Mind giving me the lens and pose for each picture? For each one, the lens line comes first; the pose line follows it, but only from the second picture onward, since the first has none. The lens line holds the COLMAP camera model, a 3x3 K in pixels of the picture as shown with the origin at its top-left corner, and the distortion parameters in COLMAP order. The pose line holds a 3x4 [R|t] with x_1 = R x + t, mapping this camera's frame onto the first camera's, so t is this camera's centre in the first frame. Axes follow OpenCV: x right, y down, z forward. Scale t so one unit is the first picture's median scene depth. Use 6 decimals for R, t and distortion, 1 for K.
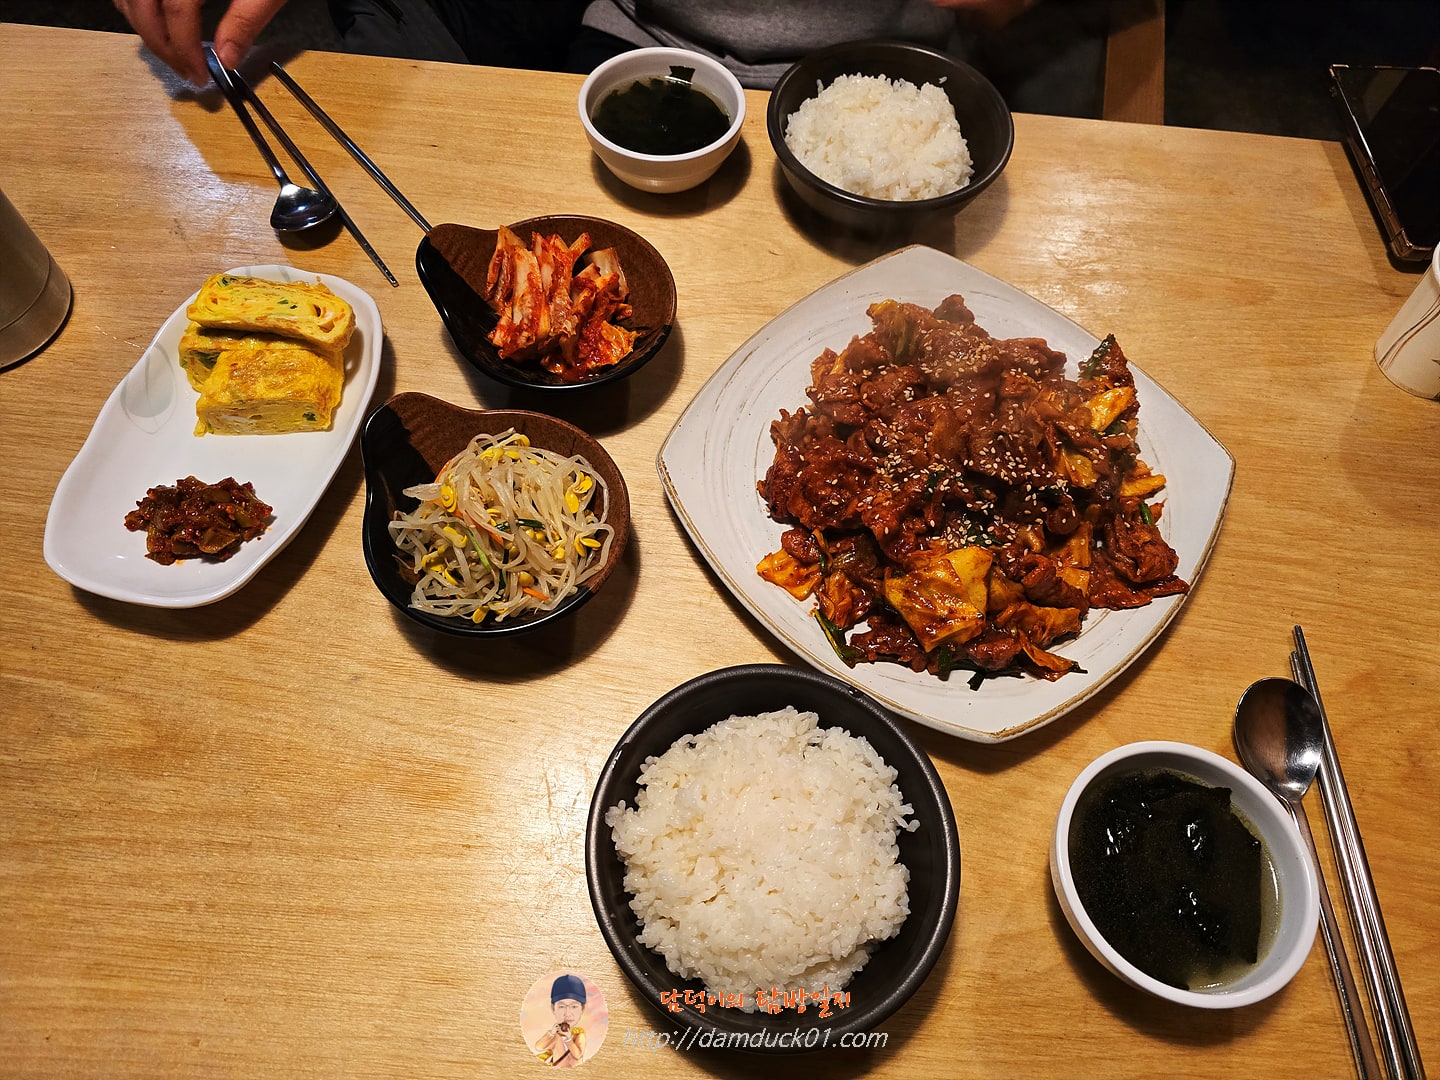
lens RADIAL K [[965.4, 0, 701.3], [0, 965.4, 489.0], [0, 0, 1]] dist [-0.001961, -0.002593]
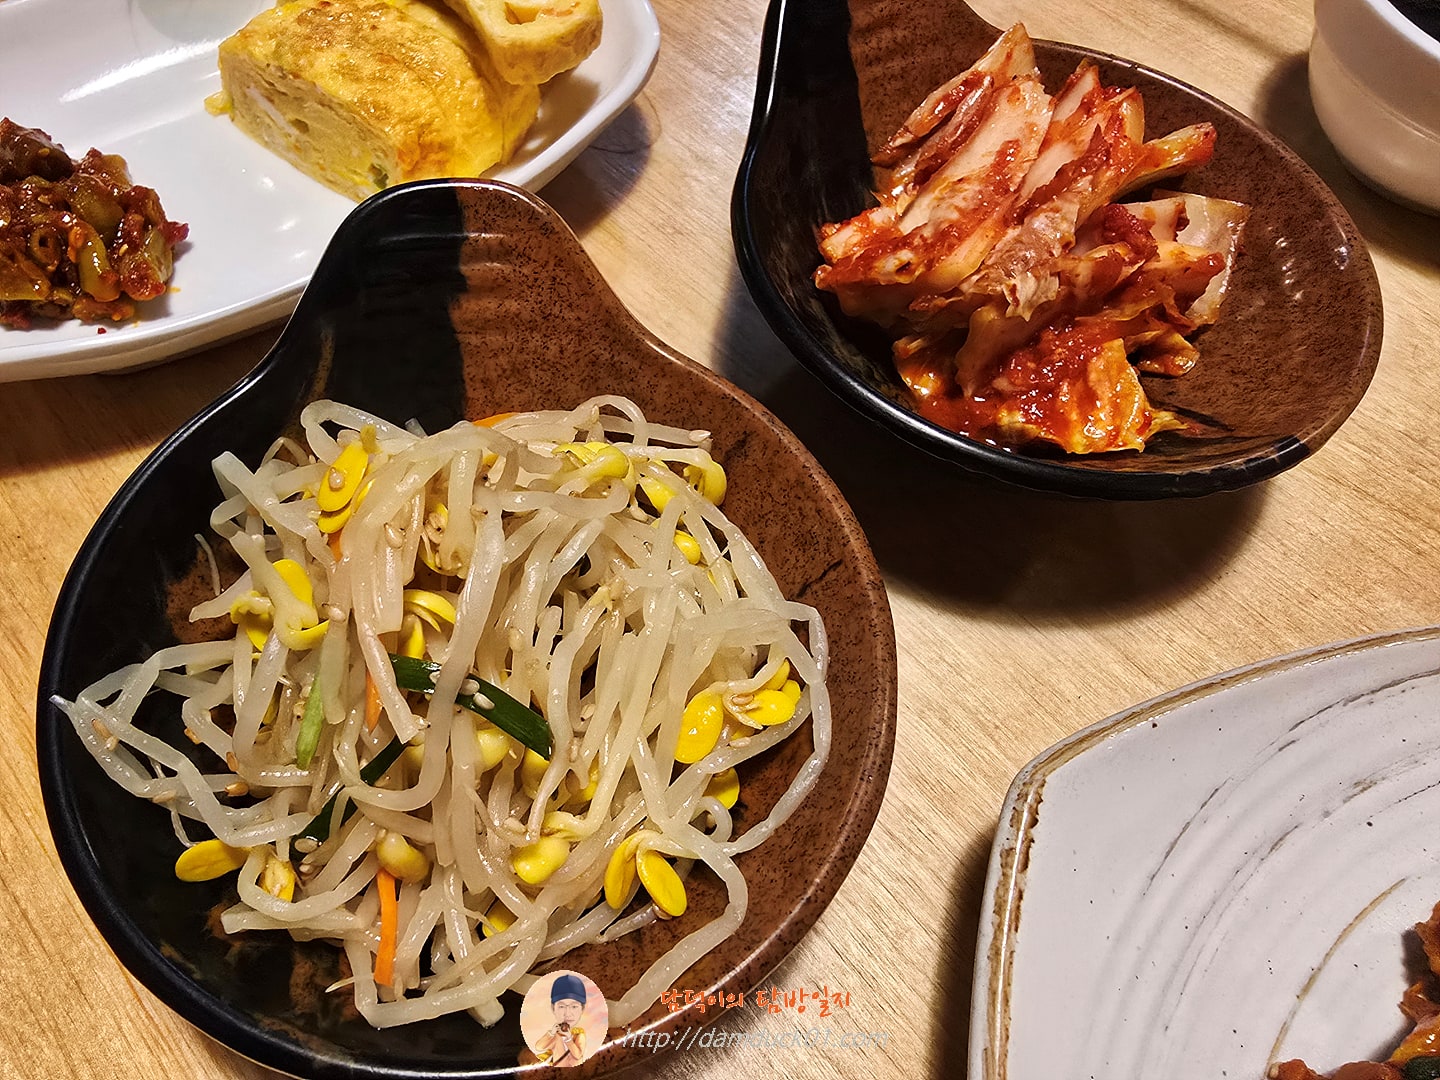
lens RADIAL K [[581.7, 0, 720.0], [0, 581.7, 540.0], [0, 0, 1]] dist [0.001991, 0.000124]
pose [[0.736519, 0.571075, -0.362509, -0.096388], [-0.572111, 0.811850, 0.116566, -0.060017], [0.360871, 0.121542, 0.924662, 0.826551]]
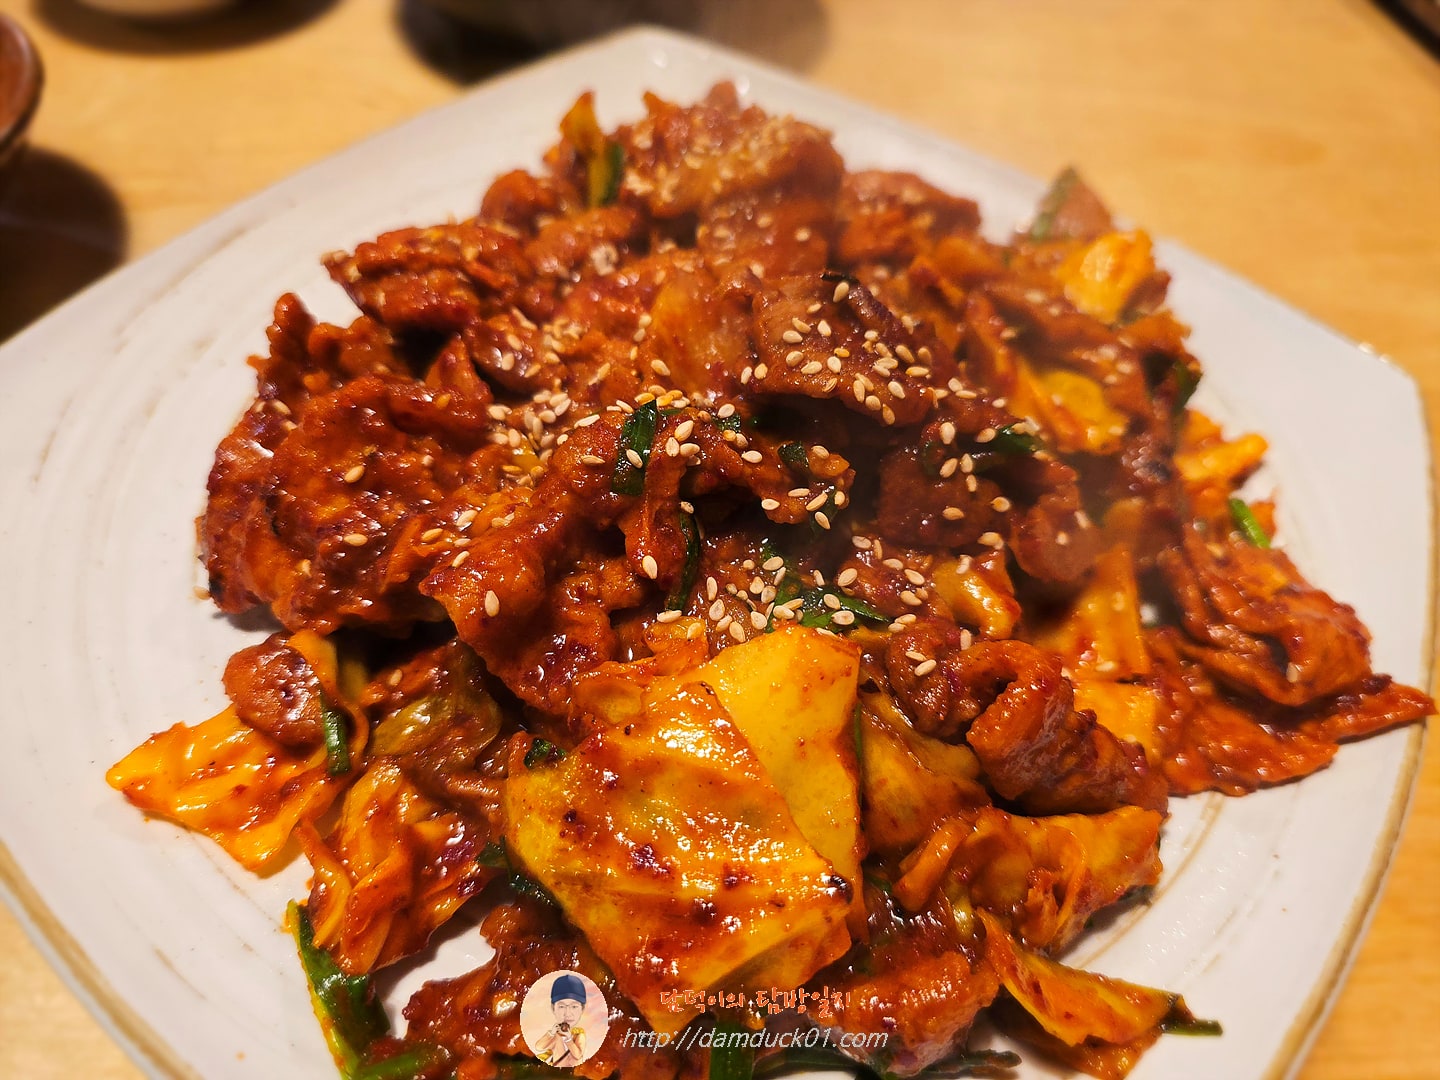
lens RADIAL K [[965.4, 0, 701.3], [0, 965.4, 489.0], [0, 0, 1]] dist [-0.001961, -0.002593]
pose [[0.991303, -0.070333, 0.111227, 0.216328], [0.089310, 0.980315, -0.176087, 0.063546], [-0.096652, 0.184490, 0.978070, 0.681023]]
